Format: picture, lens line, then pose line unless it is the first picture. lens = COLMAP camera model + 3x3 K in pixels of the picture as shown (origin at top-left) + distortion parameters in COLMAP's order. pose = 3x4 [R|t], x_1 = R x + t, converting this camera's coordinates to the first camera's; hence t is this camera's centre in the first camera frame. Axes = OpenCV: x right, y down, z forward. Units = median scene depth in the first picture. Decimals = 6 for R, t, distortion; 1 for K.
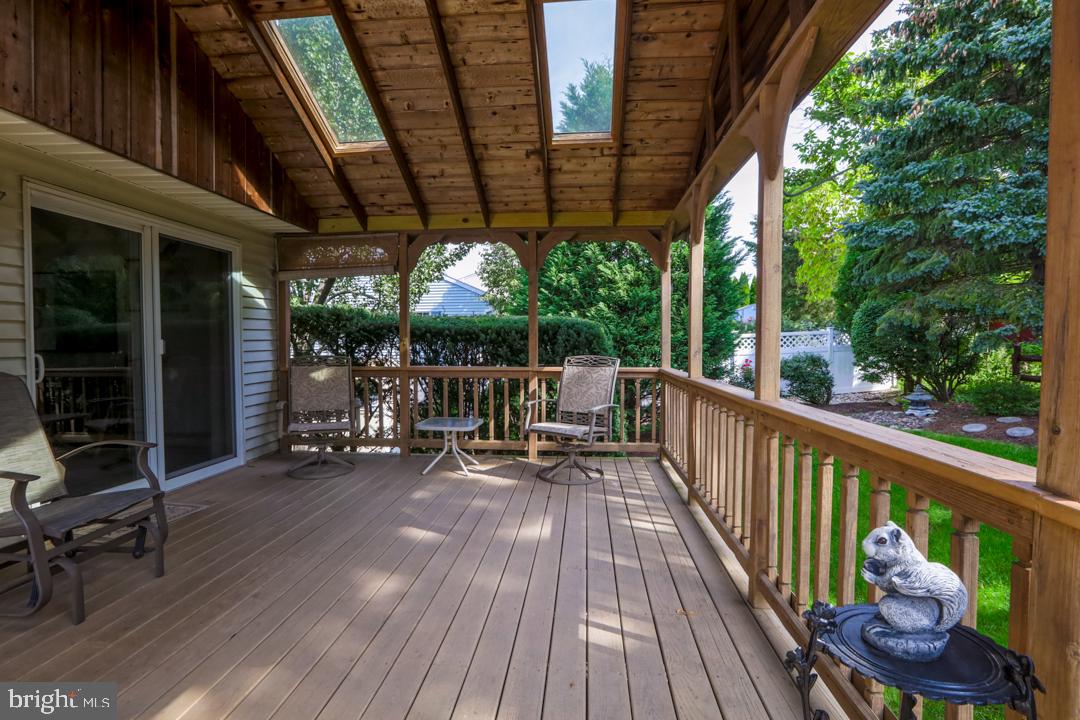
lens RADIAL K [[520.2, 0, 540.0], [0, 520.2, 360.0], [0, 0, 1]] dist [-0.041322, 0.000611]
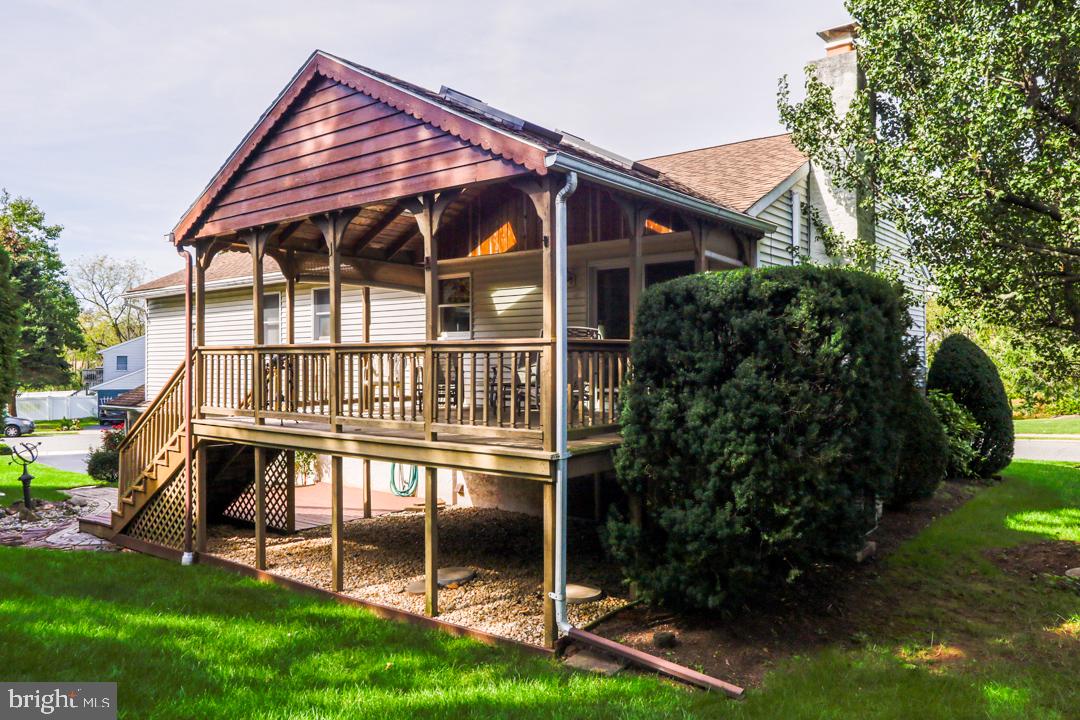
lens RADIAL K [[790.1, 0, 540.0], [0, 790.1, 360.0], [0, 0, 1]] dist [-0.006214, -0.000704]
pose [[-0.561523, -0.002324, -0.827458, 1.528981], [-0.025818, 0.999558, 0.014713, 0.042914], [0.827058, 0.029625, -0.561335, 2.019739]]
